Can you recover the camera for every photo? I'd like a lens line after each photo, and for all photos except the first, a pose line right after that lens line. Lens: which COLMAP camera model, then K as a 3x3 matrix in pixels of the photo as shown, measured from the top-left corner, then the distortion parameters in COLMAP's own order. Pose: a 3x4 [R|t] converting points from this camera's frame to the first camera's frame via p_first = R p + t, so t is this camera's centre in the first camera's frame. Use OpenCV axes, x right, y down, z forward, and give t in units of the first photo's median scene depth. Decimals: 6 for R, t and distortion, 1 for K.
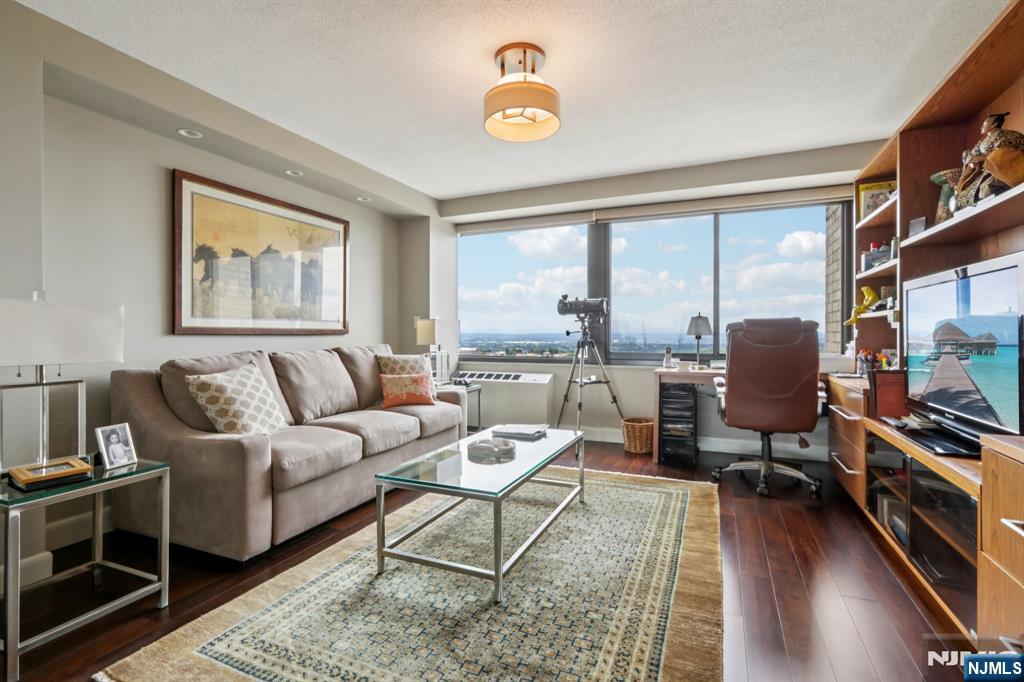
lens RADIAL K [[483.3, 0, 512.7], [0, 483.3, 345.5], [0, 0, 1]] dist [-0.001930, -0.000143]
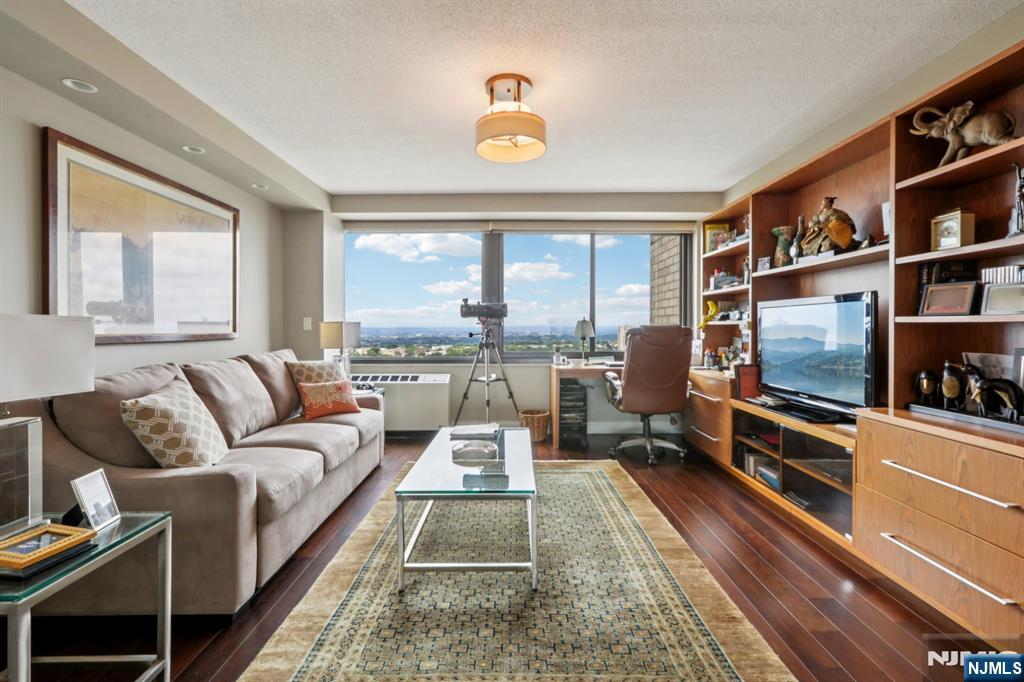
lens RADIAL K [[470.1, 0, 512.0], [0, 470.1, 341.0], [0, 0, 1]] dist [0.000497, 0.000301]
pose [[0.913271, -0.012387, 0.407164, -0.317268], [0.010233, 0.999920, 0.007468, -0.027103], [-0.407224, -0.002654, 0.913324, 0.028089]]
